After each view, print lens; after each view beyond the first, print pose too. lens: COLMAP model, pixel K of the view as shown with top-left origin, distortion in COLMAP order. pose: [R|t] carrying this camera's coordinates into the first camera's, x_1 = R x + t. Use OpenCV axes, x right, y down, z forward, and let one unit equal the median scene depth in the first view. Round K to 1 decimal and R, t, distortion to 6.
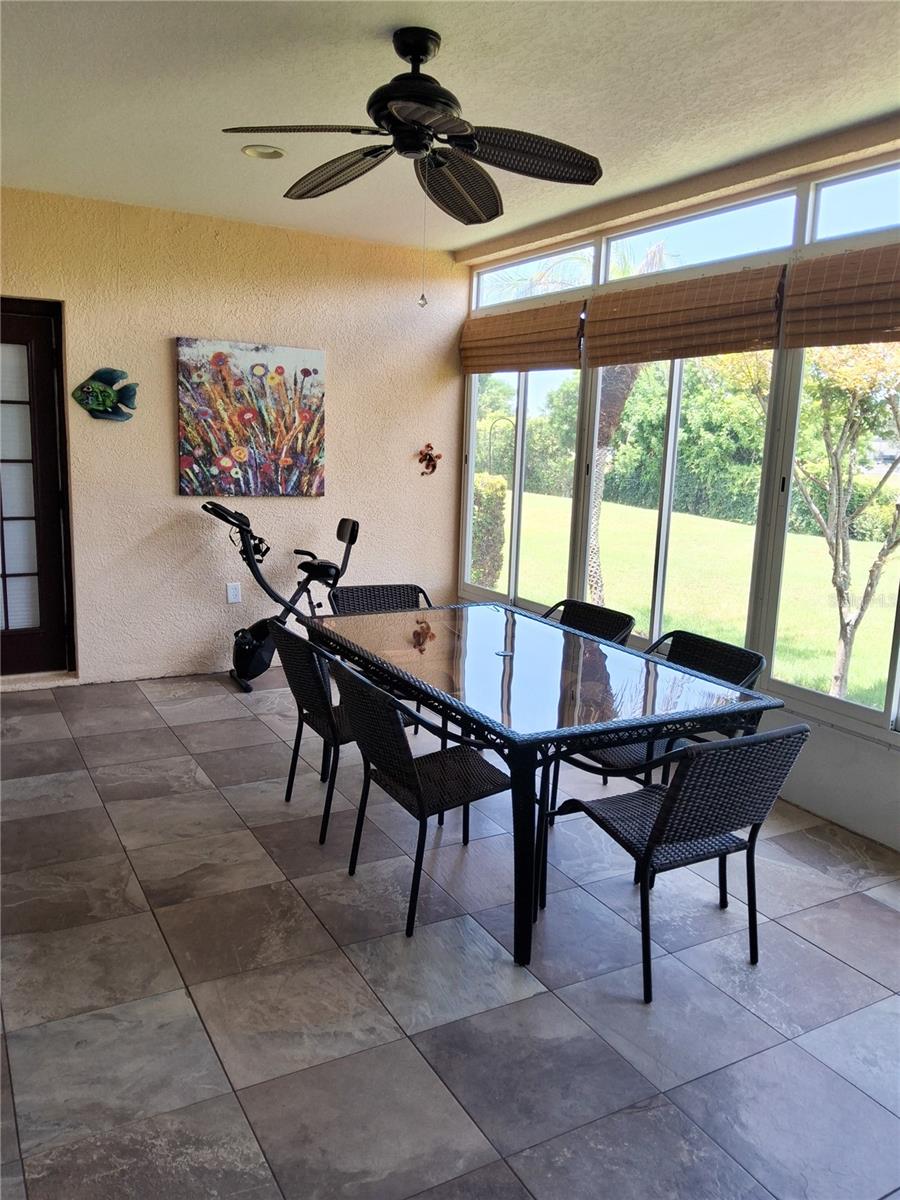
lens RADIAL K [[899.0, 0, 455.3], [0, 899.0, 600.6], [0, 0, 1]] dist [0.058525, -0.075412]
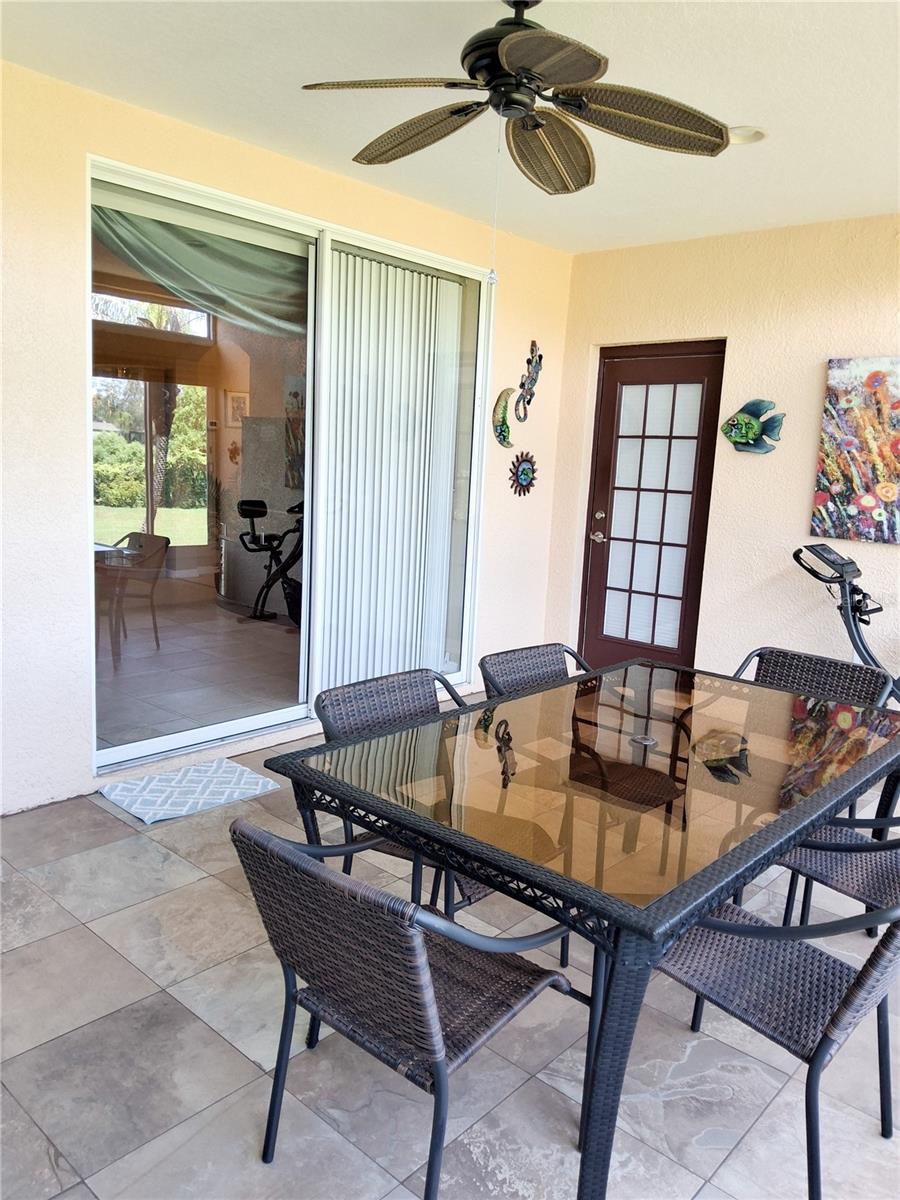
lens RADIAL K [[899.0, 0, 452.2], [0, 899.0, 601.7], [0, 0, 1]] dist [0.058525, -0.075412]
pose [[0.309341, 0.140836, -0.940464, 0.441665], [-0.199948, 0.976497, 0.080465, -0.054619], [0.929693, 0.163153, 0.330231, 0.391786]]
